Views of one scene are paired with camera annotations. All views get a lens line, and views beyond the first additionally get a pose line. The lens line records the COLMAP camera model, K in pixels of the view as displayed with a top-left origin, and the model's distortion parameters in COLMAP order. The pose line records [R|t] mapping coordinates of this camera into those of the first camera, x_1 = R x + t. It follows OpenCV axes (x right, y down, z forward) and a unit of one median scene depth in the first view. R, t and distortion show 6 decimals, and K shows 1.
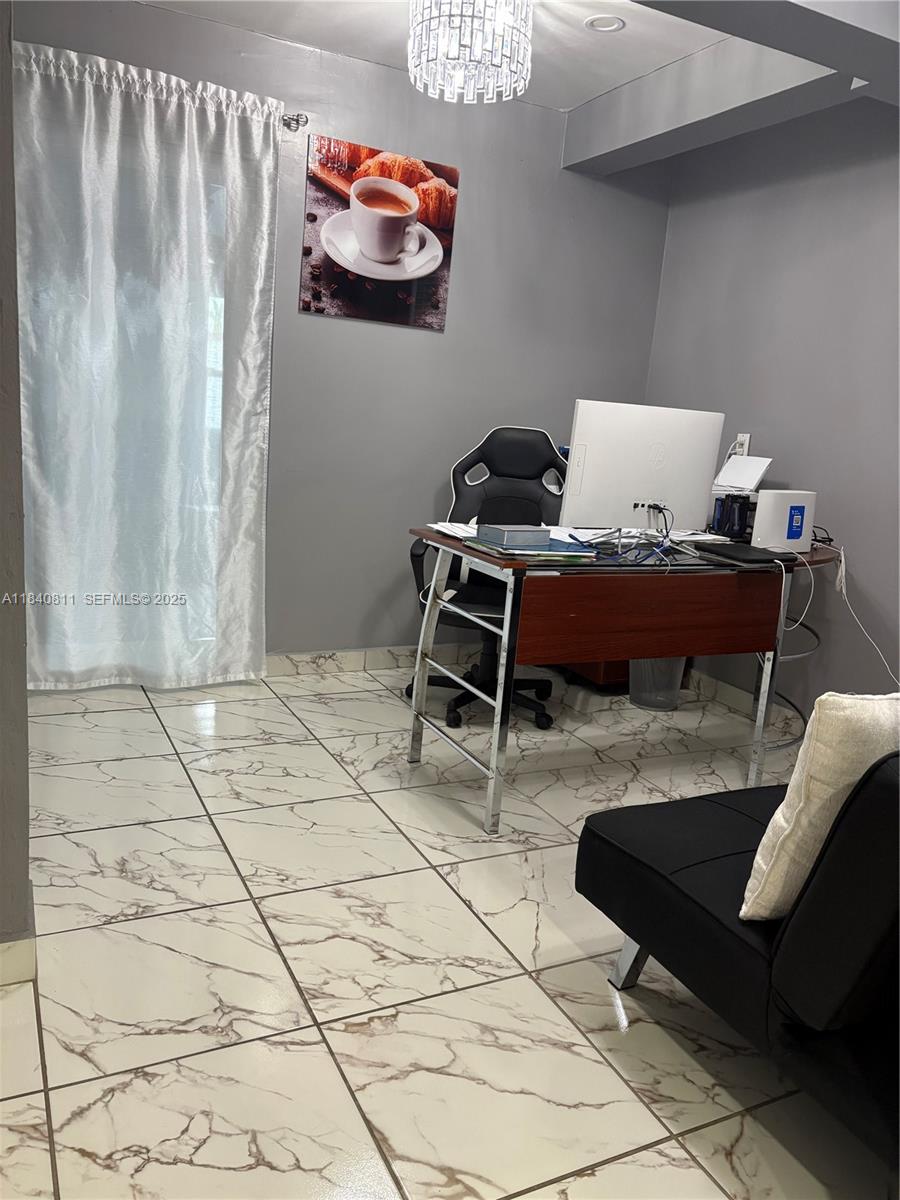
lens RADIAL K [[915.4, 0, 455.1], [0, 915.4, 605.6], [0, 0, 1]] dist [-0.006355, -0.005932]
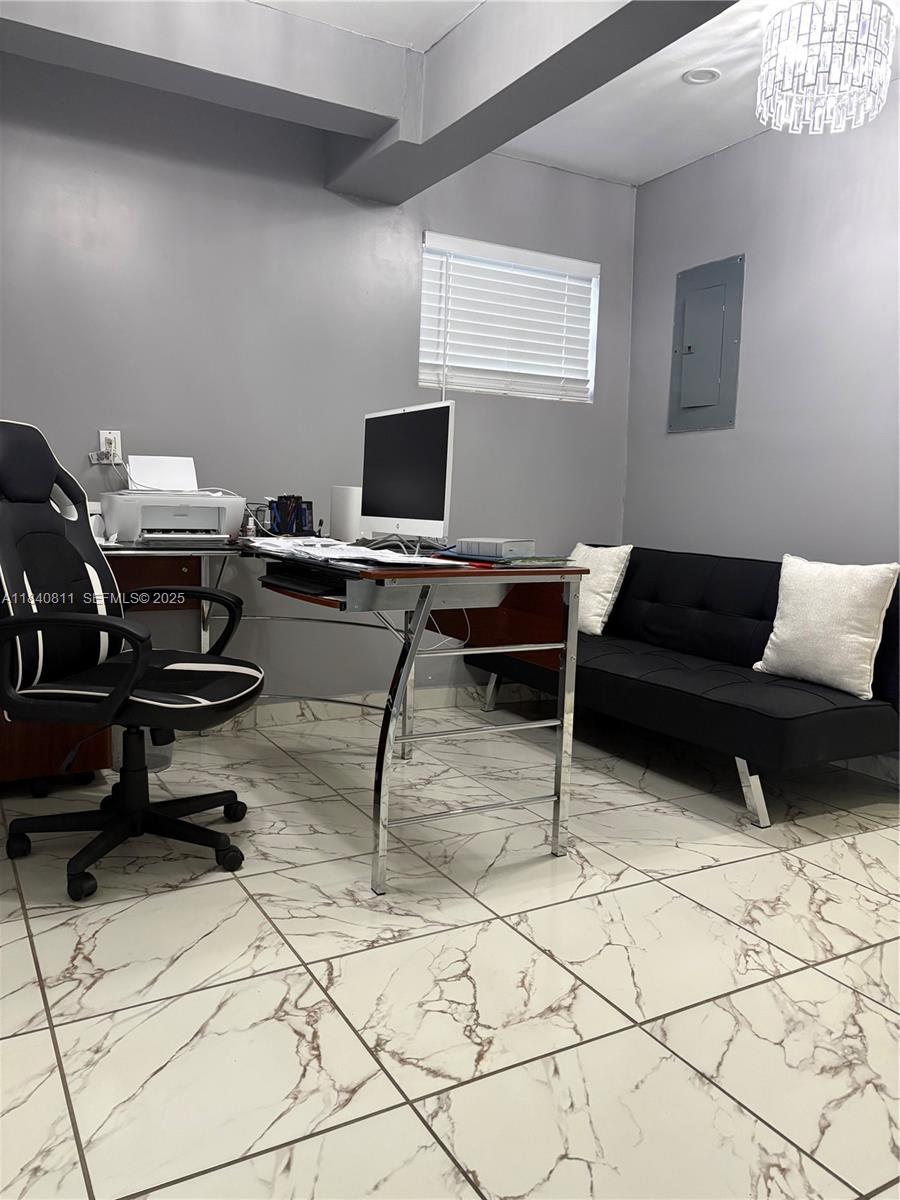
lens RADIAL K [[922.2, 0, 450.0], [0, 922.2, 600.0], [0, 0, 1]] dist [0.002598, 0.005921]
pose [[-0.041999, -0.198109, 0.979280, -0.742841], [0.184940, 0.961665, 0.202477, -0.194496], [-0.981852, 0.189612, -0.003751, 0.939499]]
